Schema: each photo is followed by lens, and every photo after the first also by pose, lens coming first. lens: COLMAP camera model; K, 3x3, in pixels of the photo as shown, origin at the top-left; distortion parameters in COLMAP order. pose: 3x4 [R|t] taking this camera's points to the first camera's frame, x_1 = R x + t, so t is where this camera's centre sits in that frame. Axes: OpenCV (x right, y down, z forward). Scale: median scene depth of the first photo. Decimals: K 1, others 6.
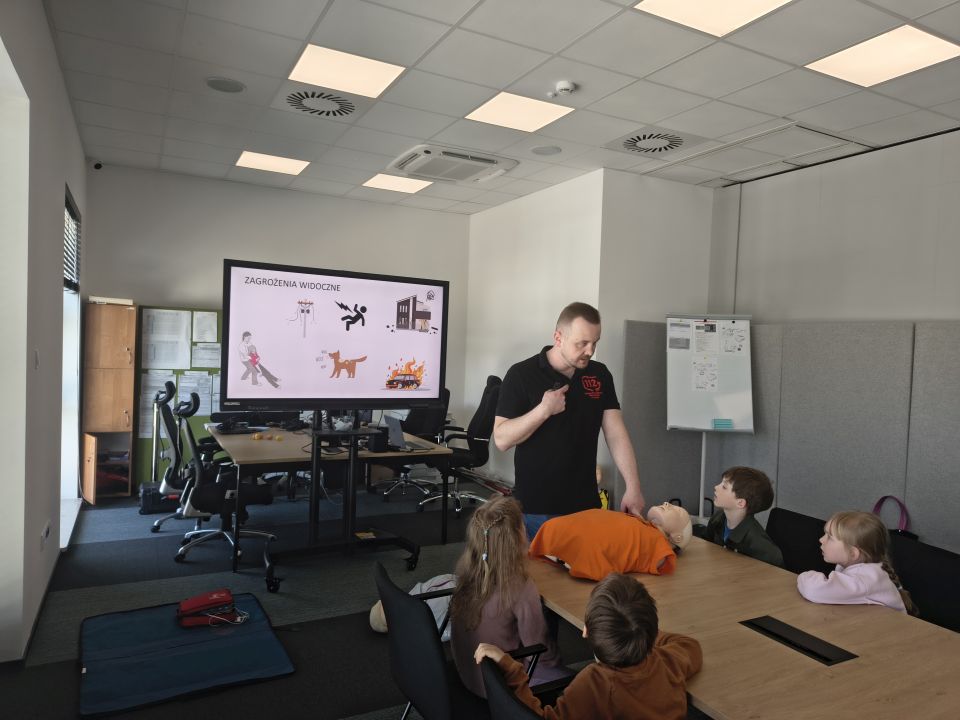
lens RADIAL K [[673.4, 0, 477.9], [0, 673.4, 367.2], [0, 0, 1]] dist [0.001914, -0.004572]
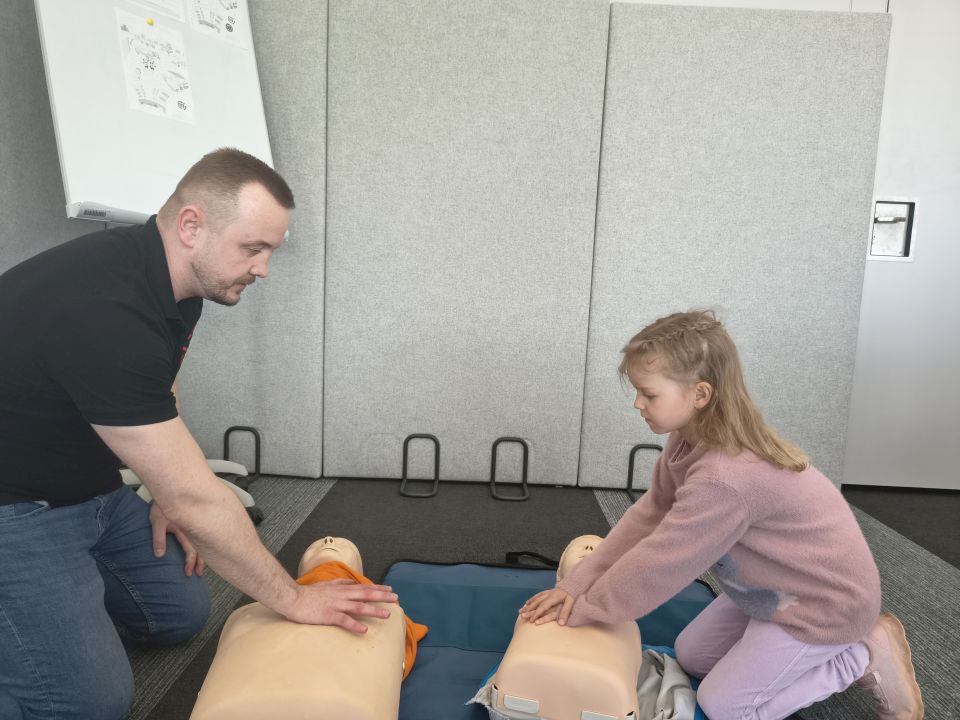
lens RADIAL K [[673.4, 0, 477.9], [0, 673.4, 367.2], [0, 0, 1]] dist [0.001914, -0.004572]
pose [[0.479027, -0.113177, 0.870473, 0.108044], [0.002360, 0.991816, 0.127655, 0.137938], [-0.877797, -0.059096, 0.475374, 0.776520]]
